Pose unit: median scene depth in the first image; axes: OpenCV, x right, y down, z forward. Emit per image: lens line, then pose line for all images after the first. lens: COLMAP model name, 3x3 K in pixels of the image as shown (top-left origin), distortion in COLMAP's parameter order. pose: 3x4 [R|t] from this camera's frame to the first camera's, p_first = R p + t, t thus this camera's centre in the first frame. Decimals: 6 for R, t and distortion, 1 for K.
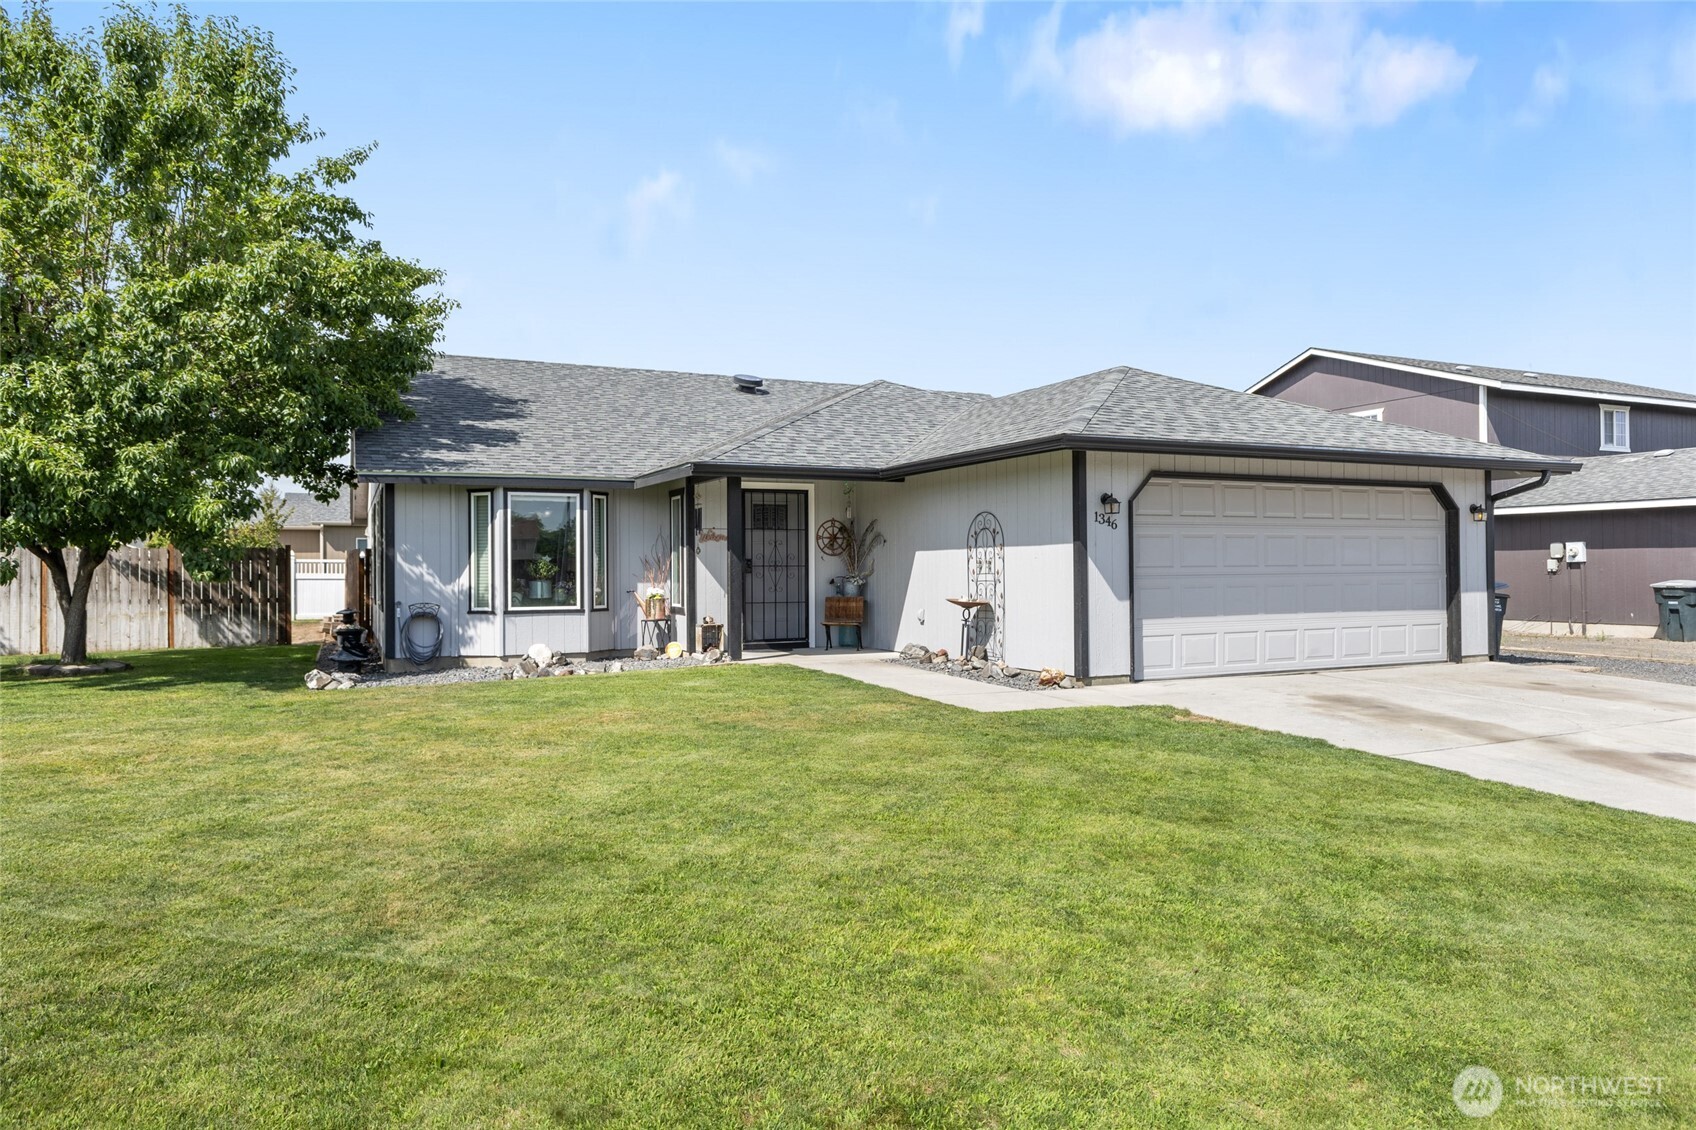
lens RADIAL K [[1106.0, 0, 848.0], [0, 1106.0, 565.0], [0, 0, 1]] dist [-0.018694, -0.000833]
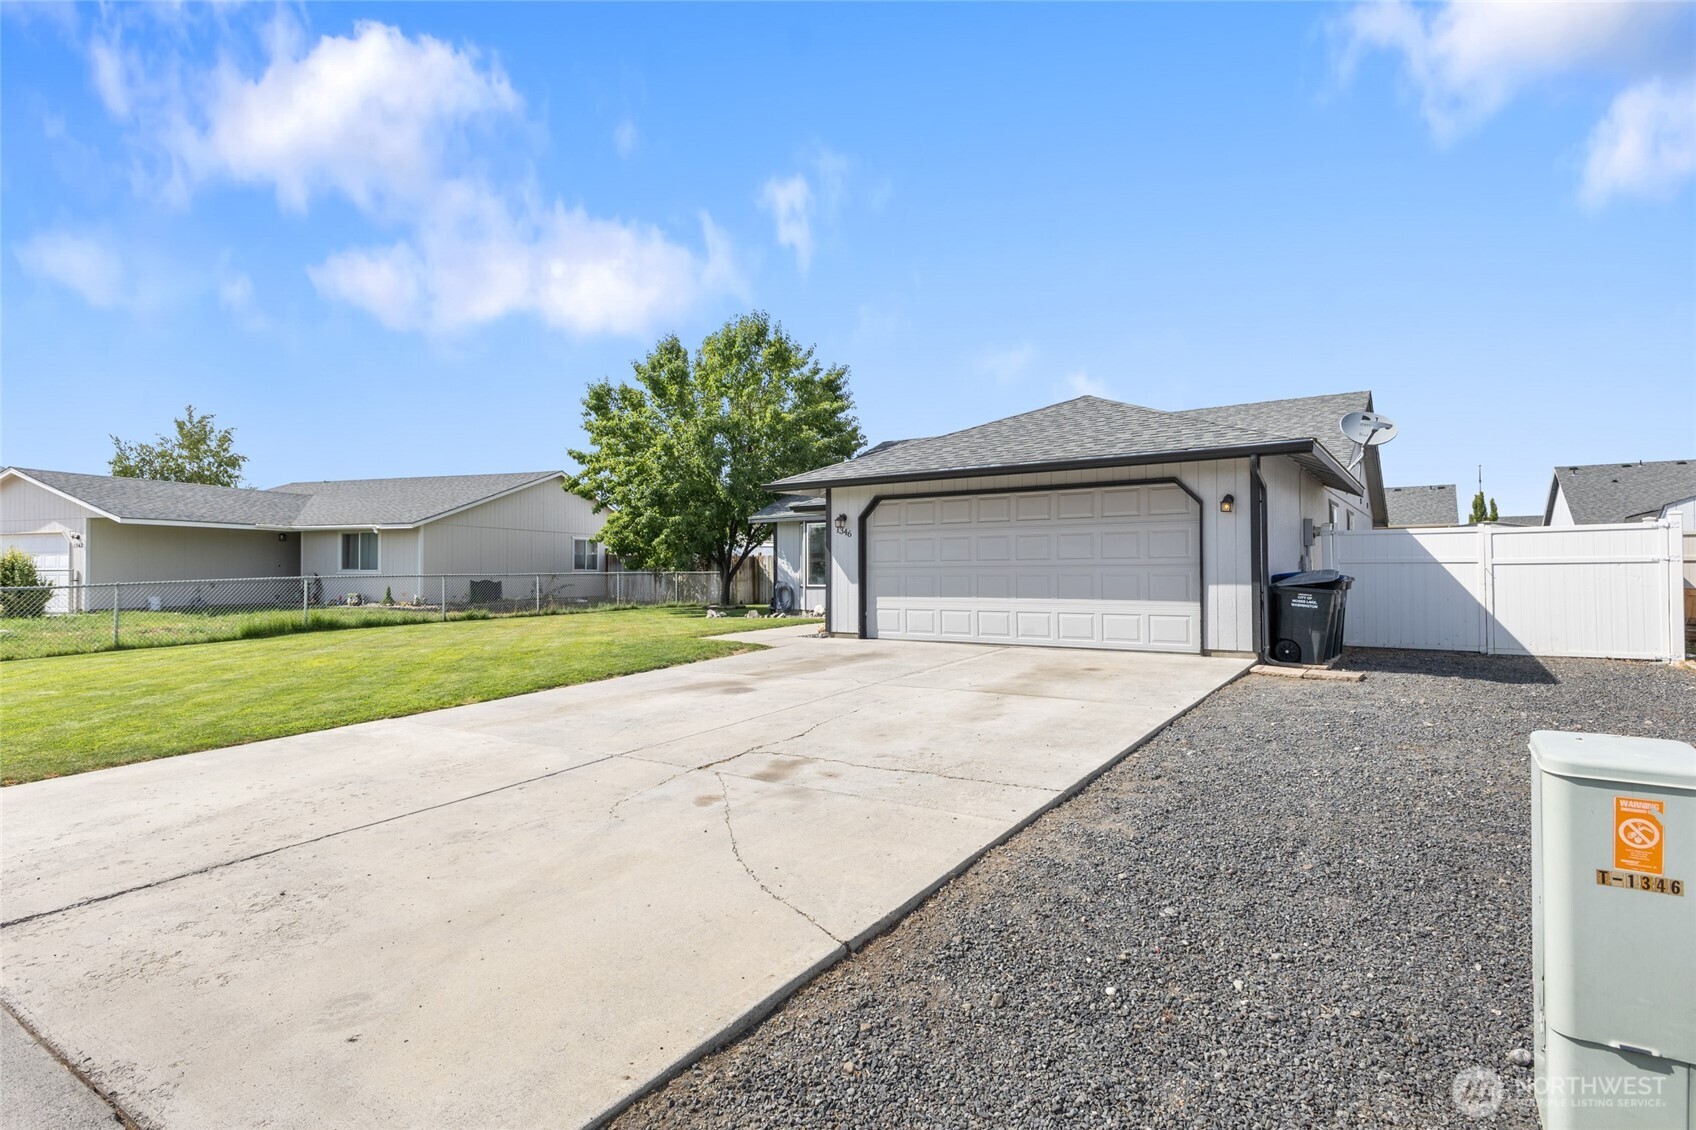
lens RADIAL K [[872.2, 0, 848.0], [0, 872.2, 565.0], [0, 0, 1]] dist [-0.000279, -0.000032]
pose [[0.506898, -0.001940, -0.862004, 0.995799], [0.005499, 0.999984, 0.000983, 0.003914], [0.861989, -0.005239, 0.506901, 0.301242]]
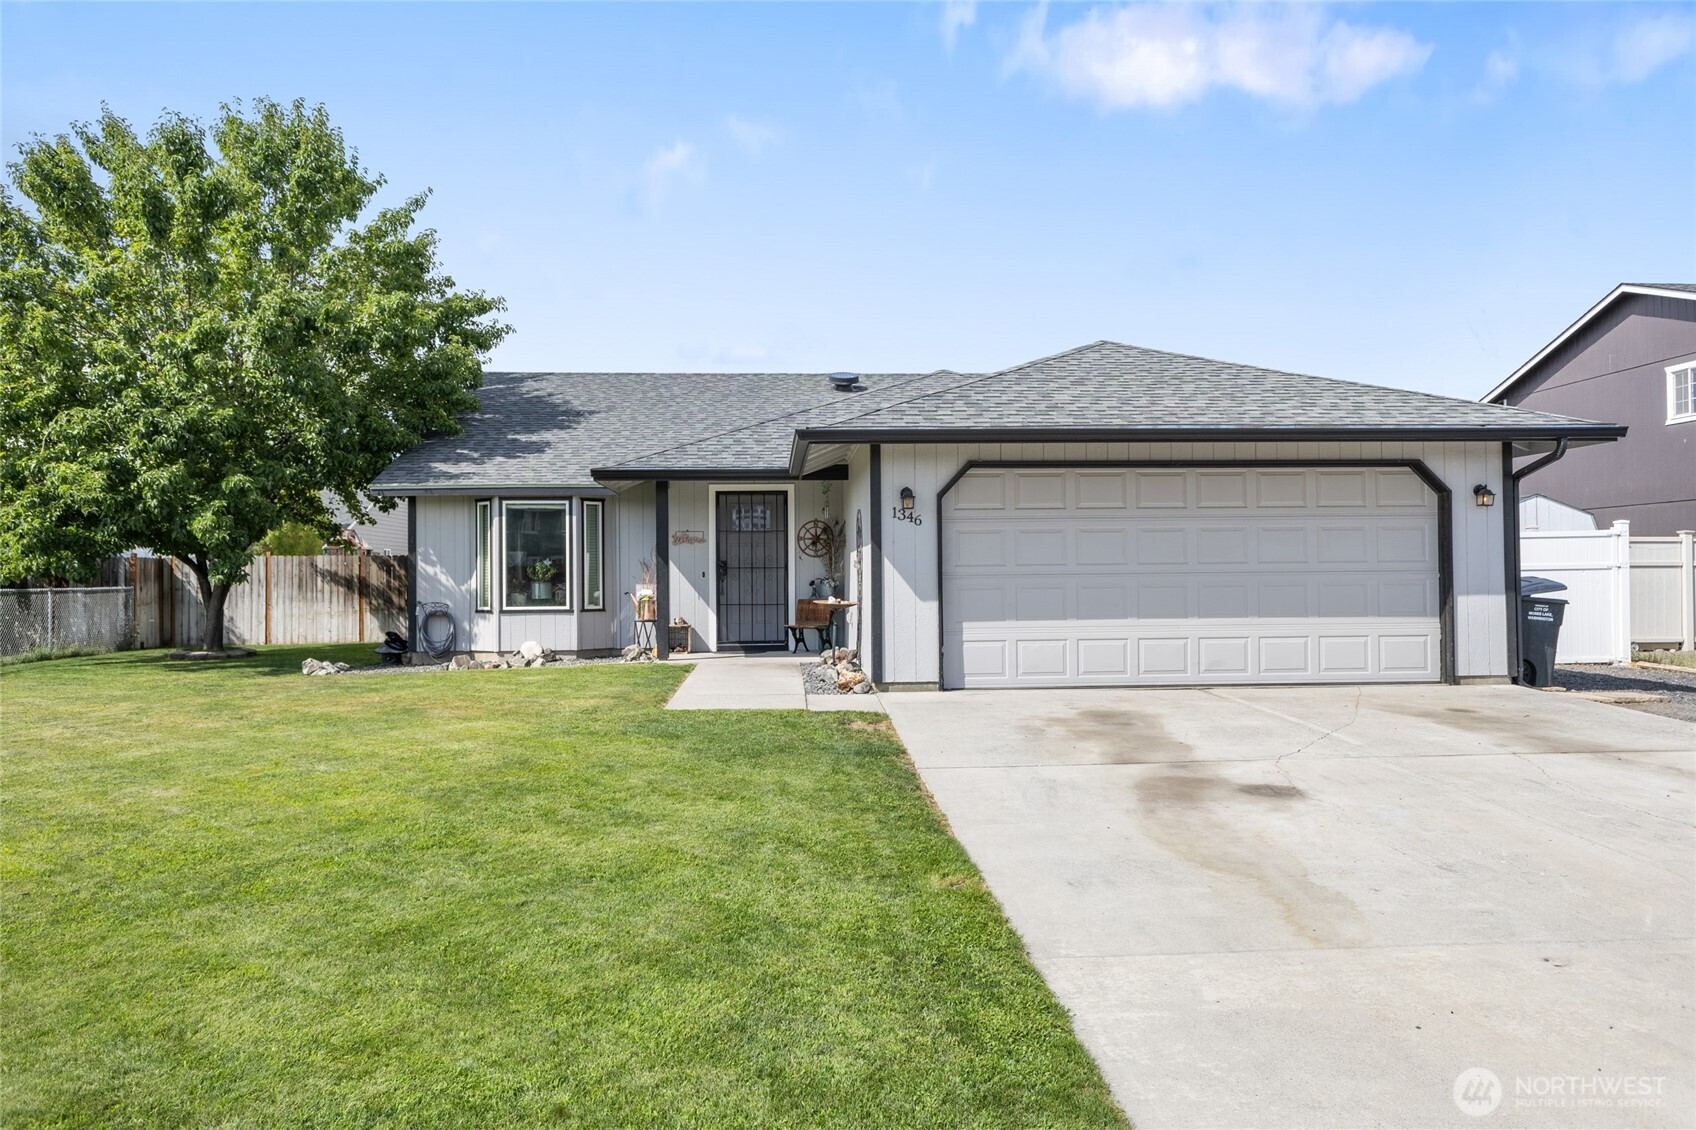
lens RADIAL K [[1201.4, 0, 848.0], [0, 1201.4, 565.0], [0, 0, 1]] dist [0.007118, 0.002814]
pose [[0.929813, -0.005644, -0.367990, 0.435702], [0.003907, 0.999977, -0.005464, 0.004989], [0.368013, 0.003642, 0.929814, 0.026274]]
